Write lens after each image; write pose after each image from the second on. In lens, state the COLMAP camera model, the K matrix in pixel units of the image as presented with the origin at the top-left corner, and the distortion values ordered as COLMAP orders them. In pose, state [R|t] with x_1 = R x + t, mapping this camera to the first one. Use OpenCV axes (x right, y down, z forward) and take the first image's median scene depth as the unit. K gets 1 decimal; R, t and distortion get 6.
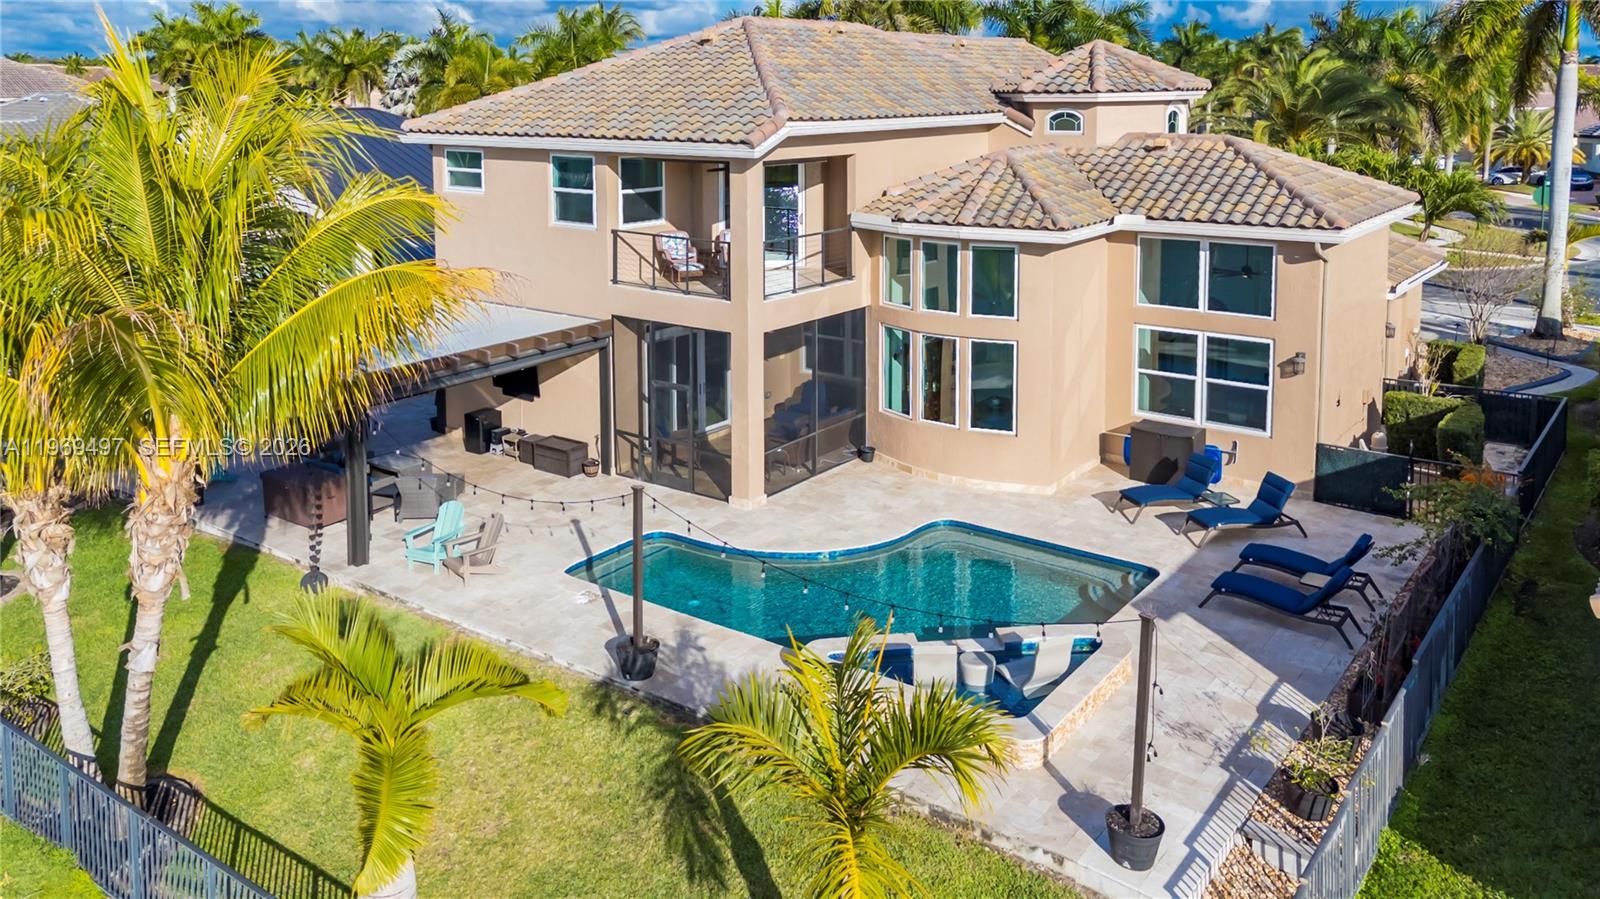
lens RADIAL K [[1241.2, 0, 818.7], [0, 1241.2, 202.2], [0, 0, 1]] dist [0.064252, 0.000973]
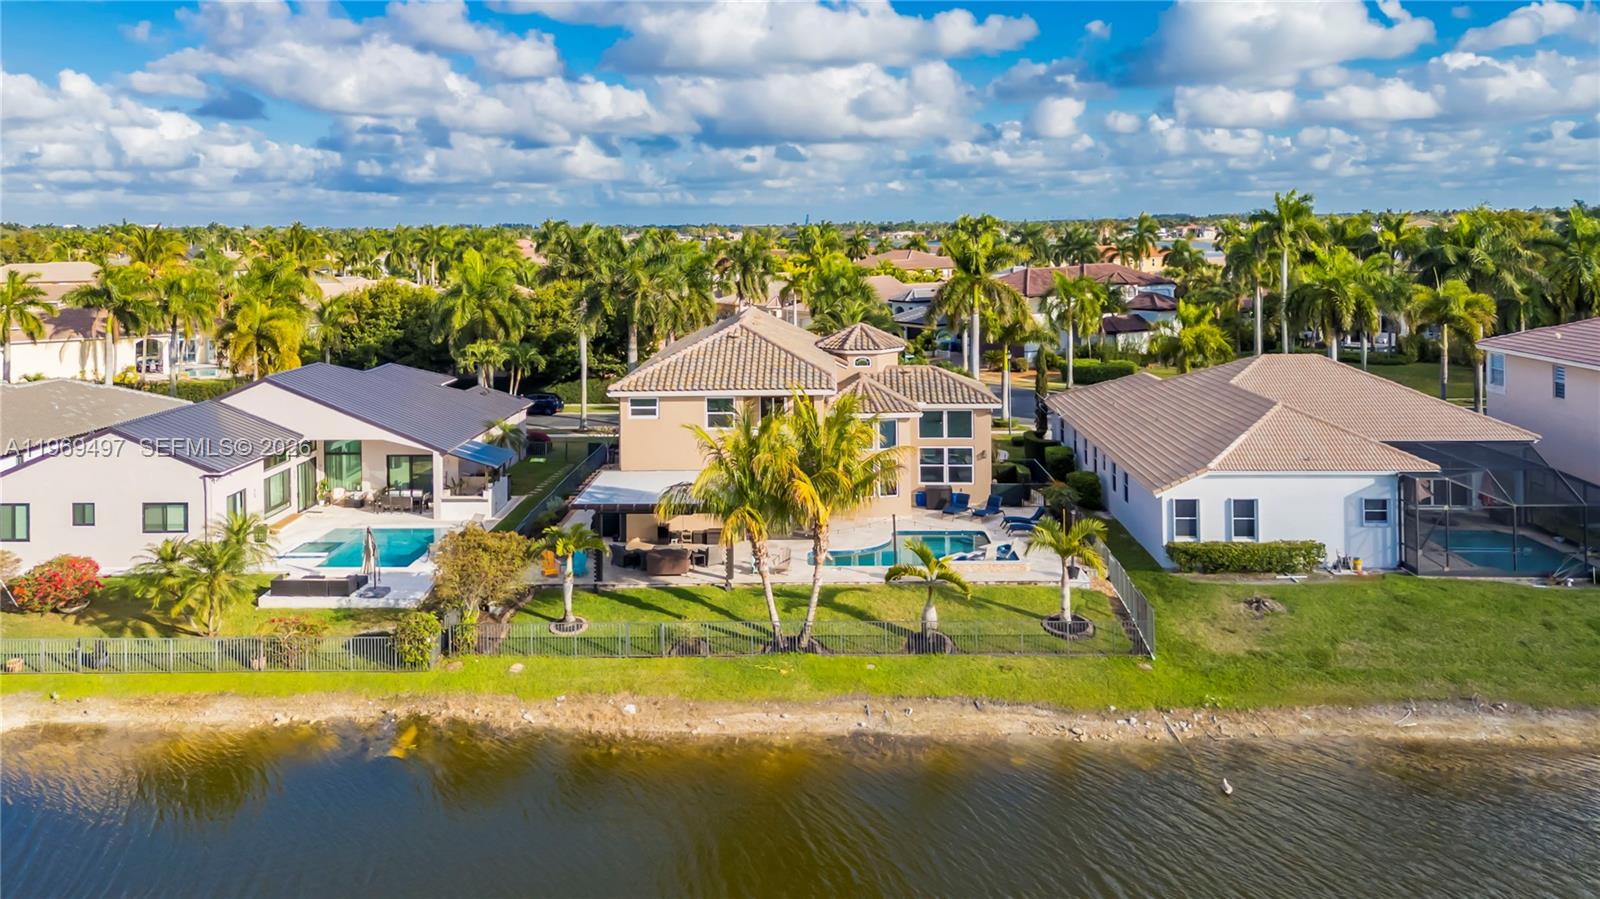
lens RADIAL K [[1187.4, 0, 757.1], [0, 1187.4, 325.1], [0, 0, 1]] dist [0.041337, -0.003089]
pose [[0.836641, -0.052298, 0.545250, -1.311391], [0.065465, 0.997844, -0.004743, -0.154980], [-0.543826, 0.039663, 0.838260, -0.813513]]
